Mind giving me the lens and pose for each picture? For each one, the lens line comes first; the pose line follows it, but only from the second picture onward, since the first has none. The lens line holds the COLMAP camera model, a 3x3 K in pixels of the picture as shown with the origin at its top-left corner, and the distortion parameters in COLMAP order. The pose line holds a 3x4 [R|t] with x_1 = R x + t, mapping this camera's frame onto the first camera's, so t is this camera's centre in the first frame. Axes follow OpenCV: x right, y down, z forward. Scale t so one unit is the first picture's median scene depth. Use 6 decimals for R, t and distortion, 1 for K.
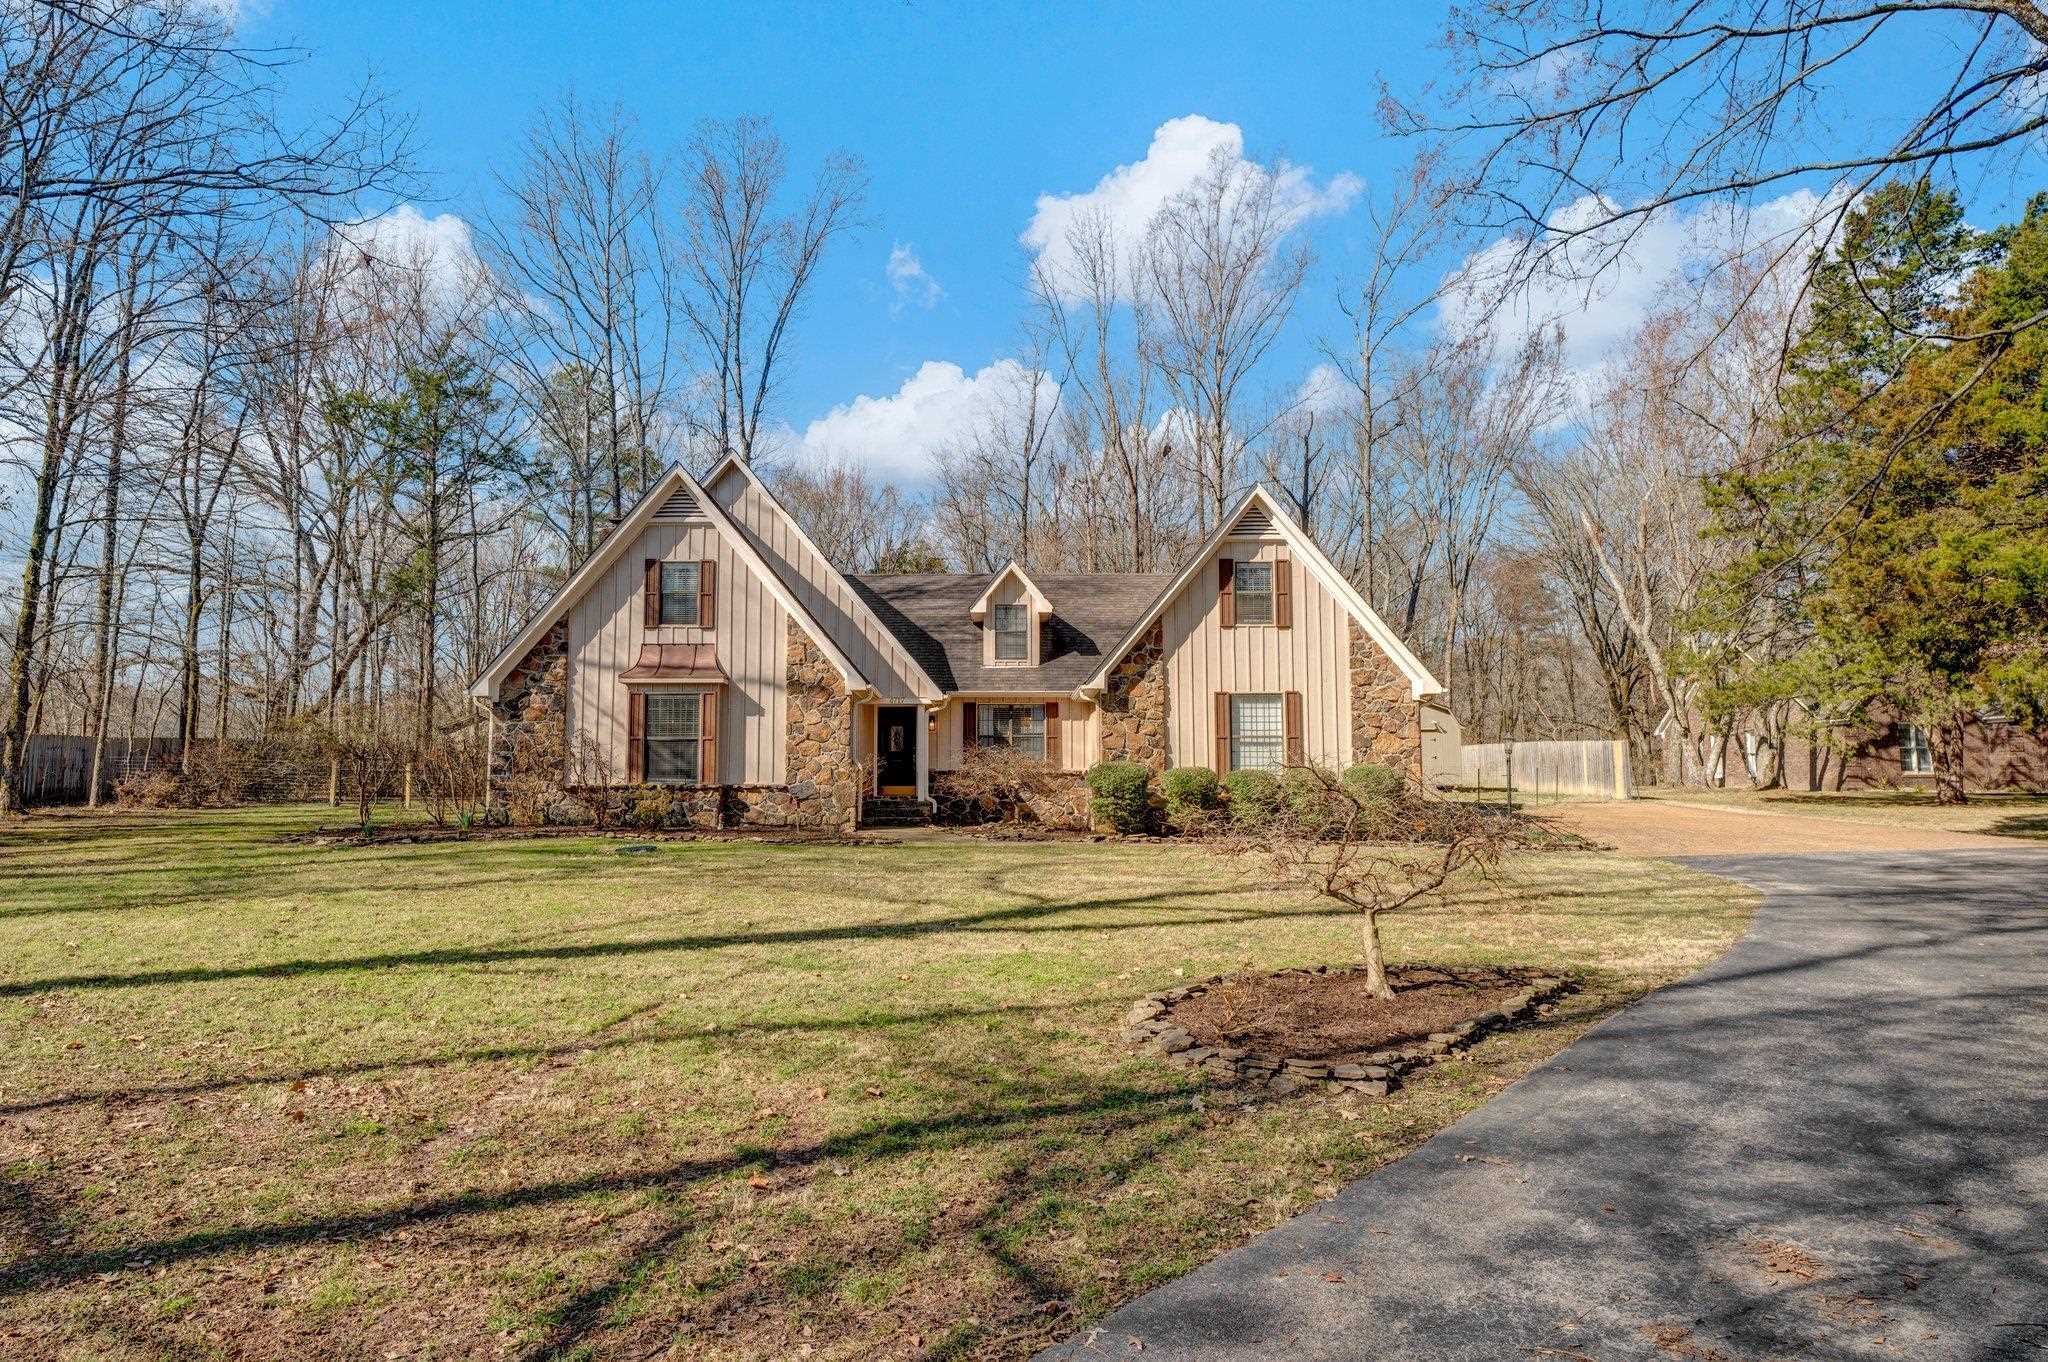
lens RADIAL K [[1187.9, 0, 1018.0], [0, 1187.9, 692.7], [0, 0, 1]] dist [-0.004316, -0.000315]
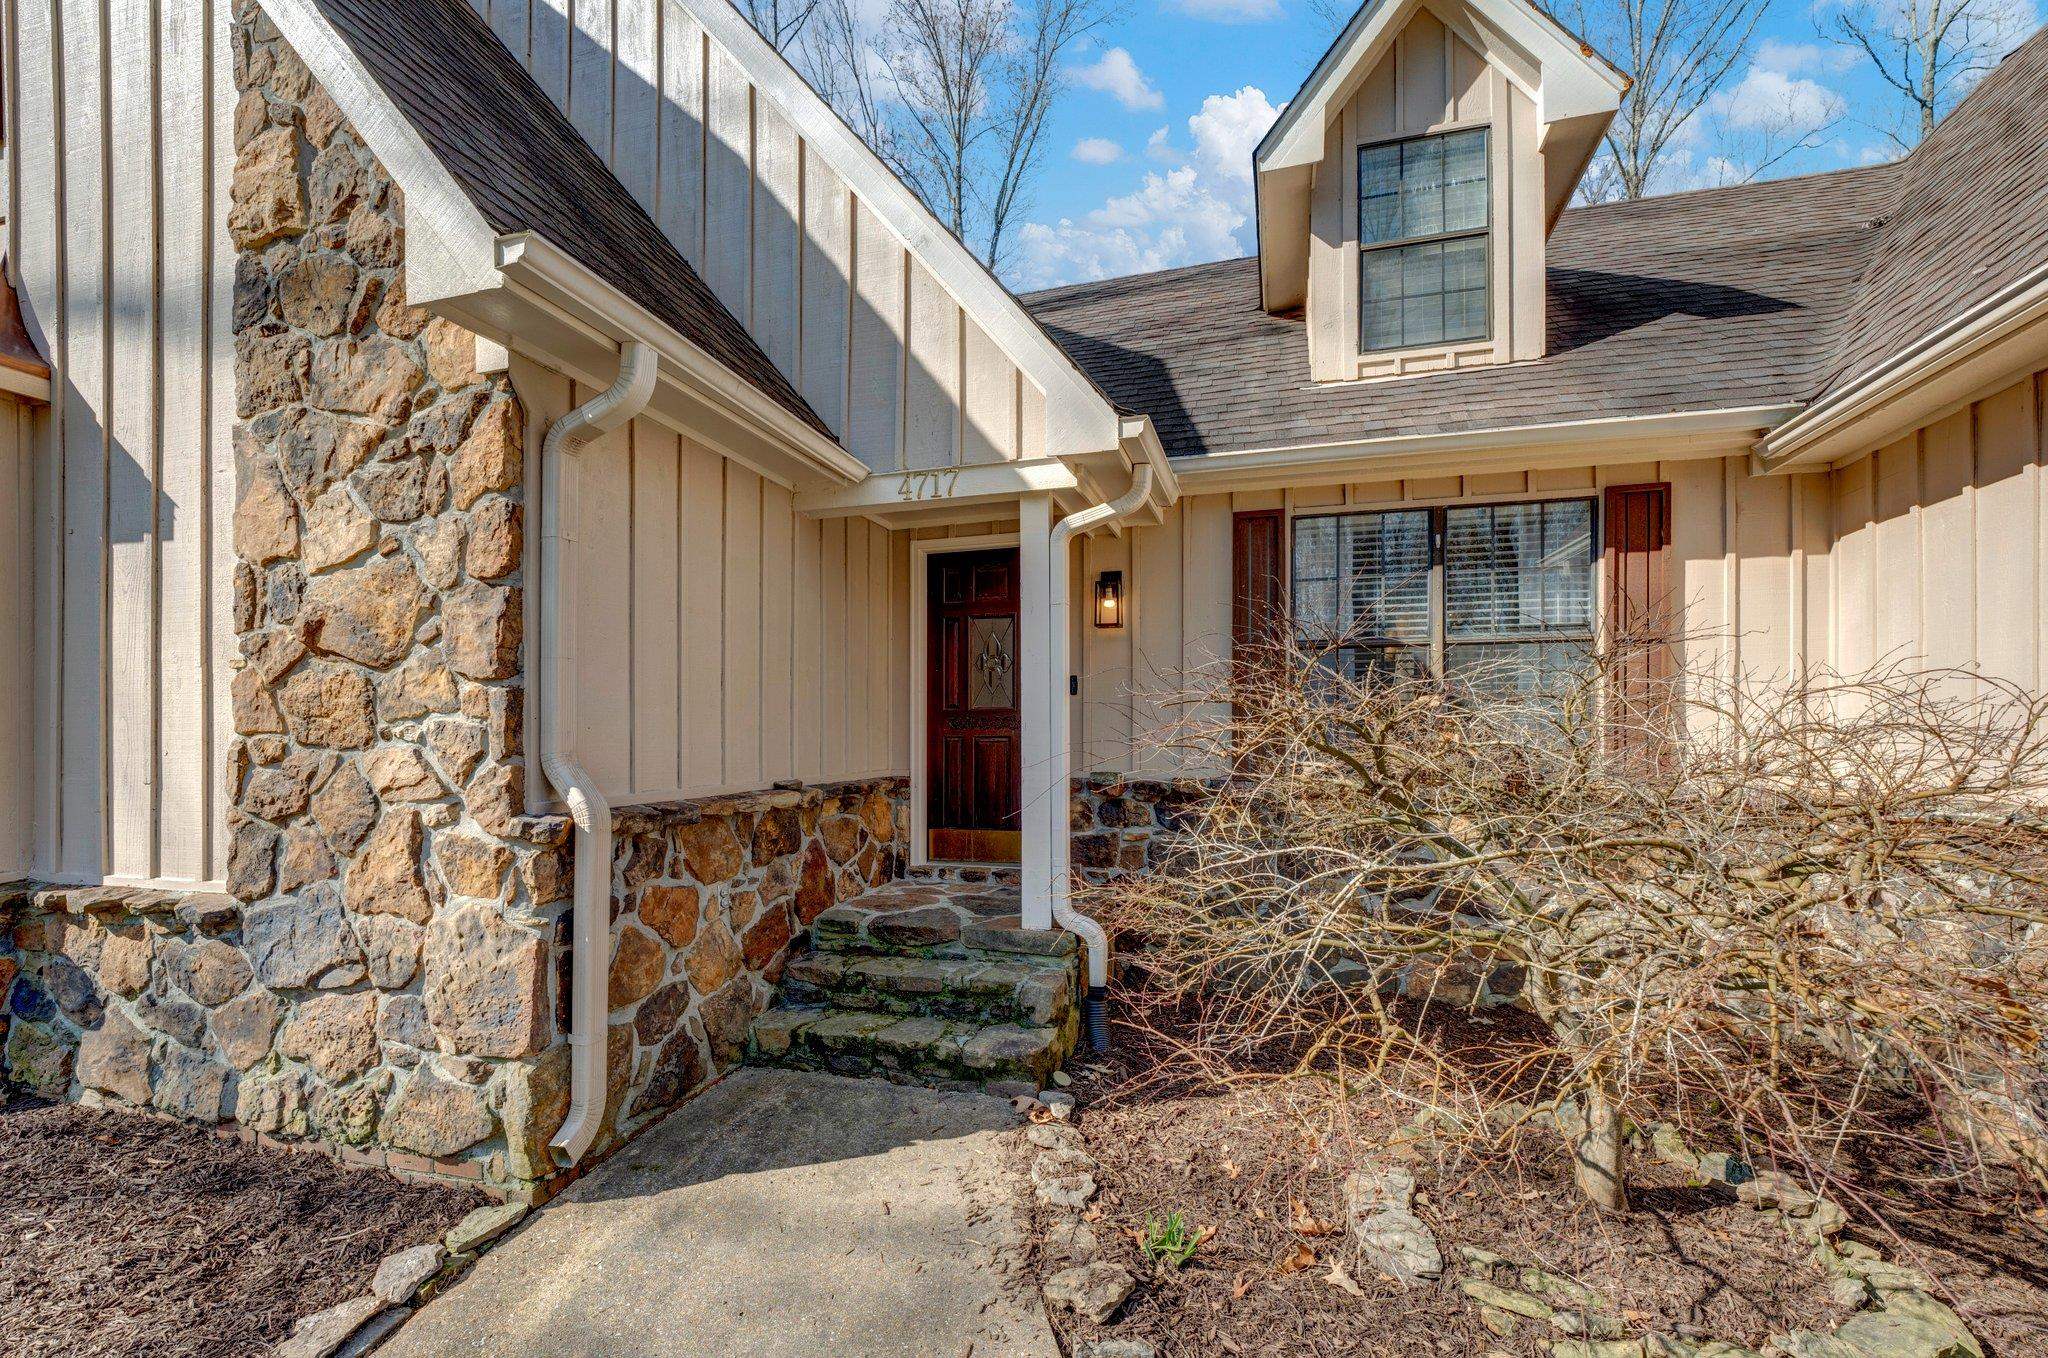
lens RADIAL K [[886.1, 0, 994.4], [0, 886.1, 725.5], [0, 0, 1]] dist [-0.004776, -0.000366]
pose [[0.949074, 0.002316, -0.315044, -0.038543], [0.025302, 0.996183, 0.083544, 0.041321], [0.314035, -0.087261, 0.945393, 0.898927]]
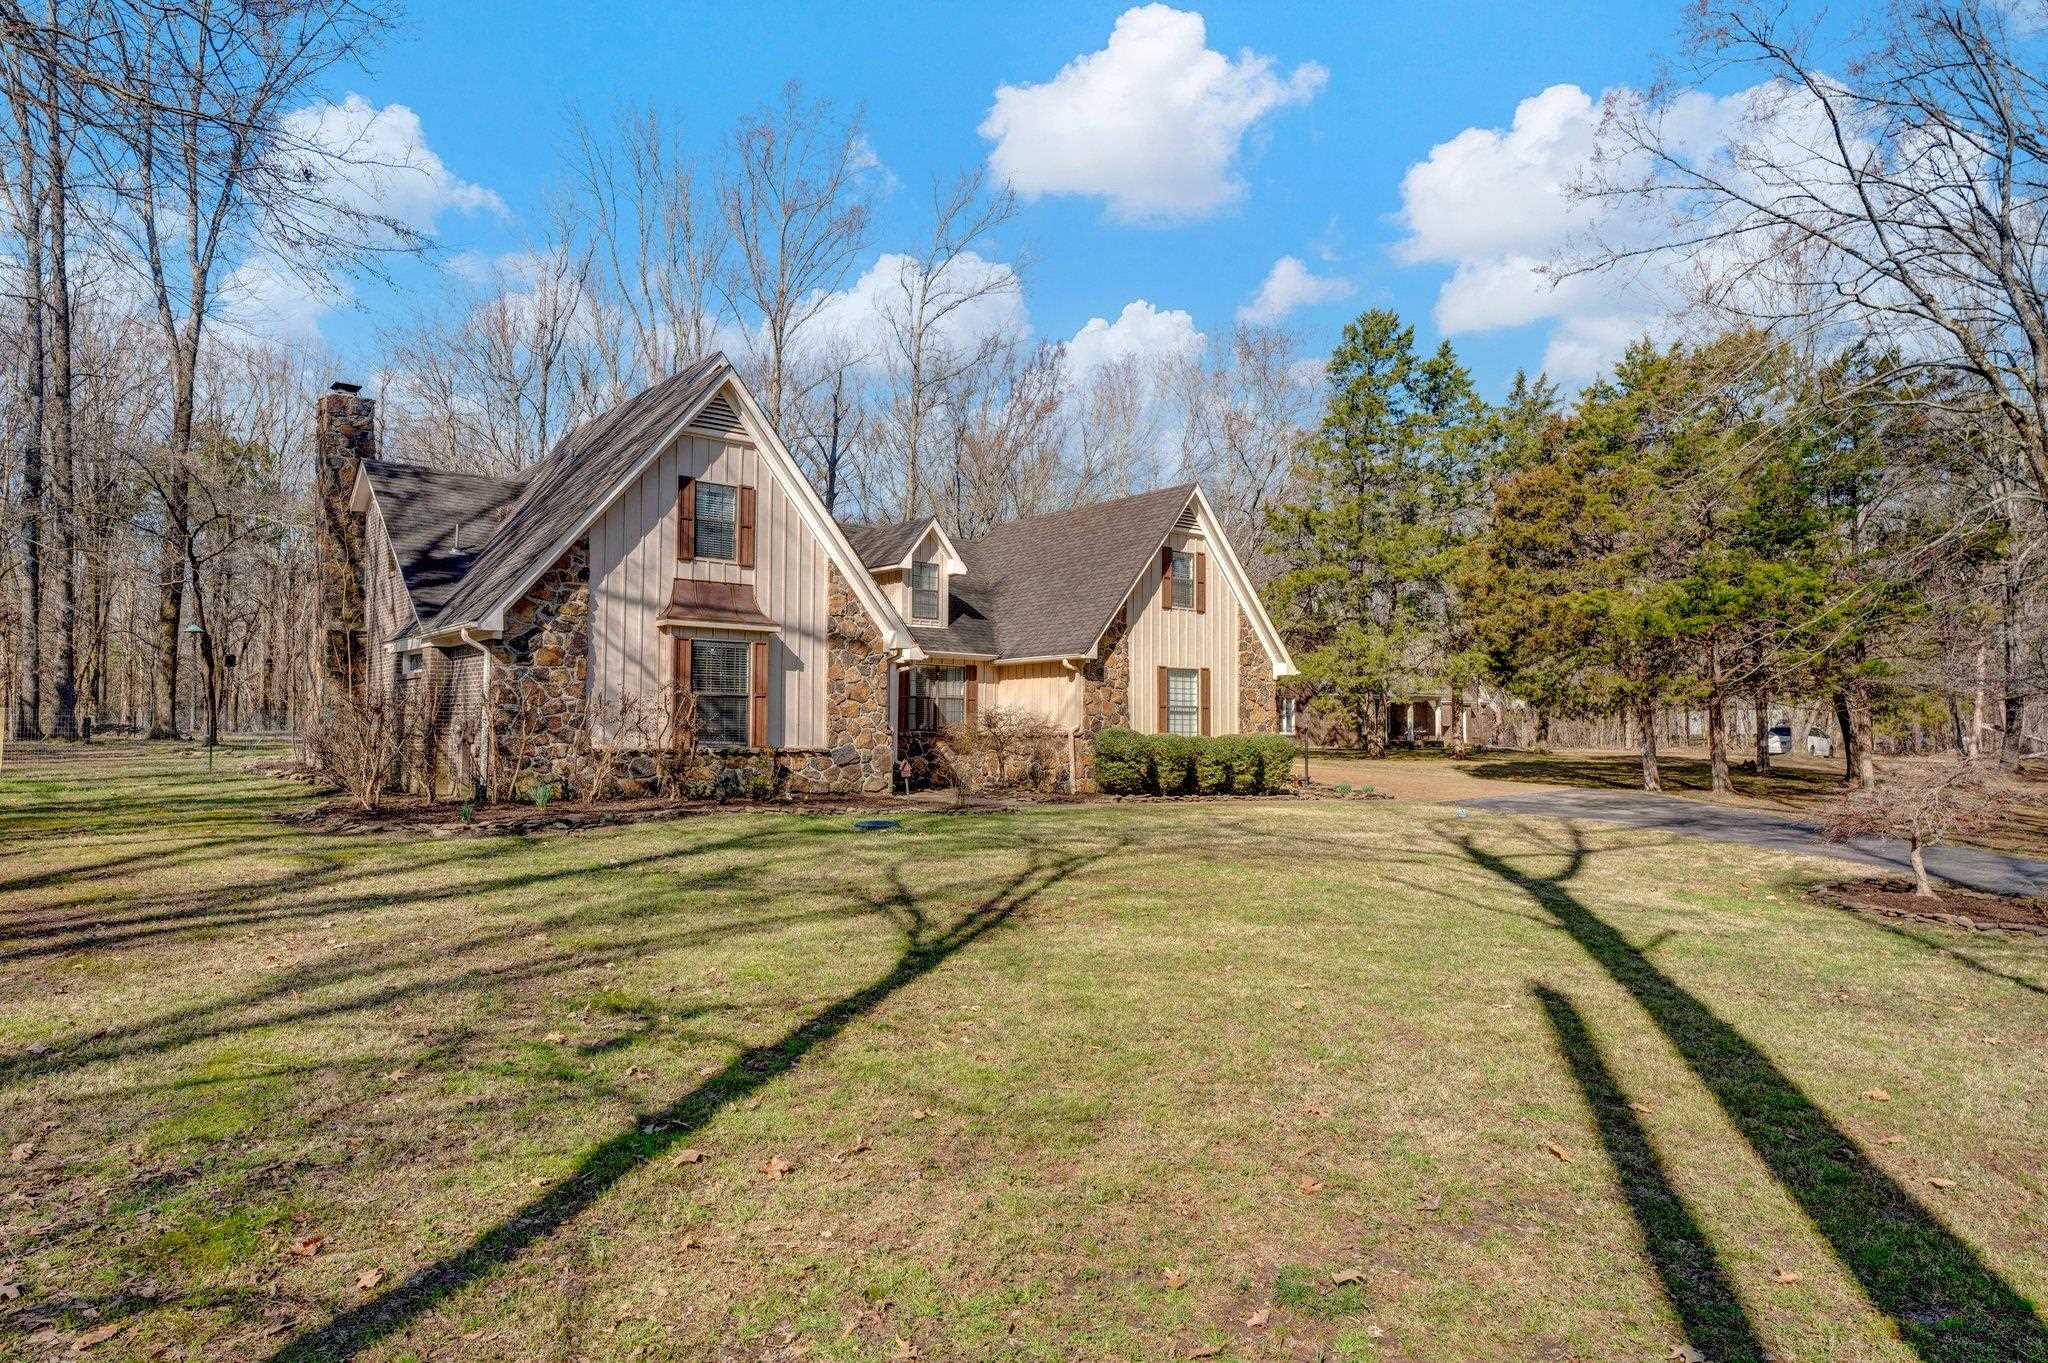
lens RADIAL K [[1208.5, 0, 1027.6], [0, 1208.5, 674.0], [0, 0, 1]] dist [0.007574, 0.001180]
pose [[0.782890, 0.039487, 0.620906, -0.641939], [-0.059701, 0.998147, 0.011798, 0.001206], [-0.619289, -0.046306, 0.783796, 0.186209]]
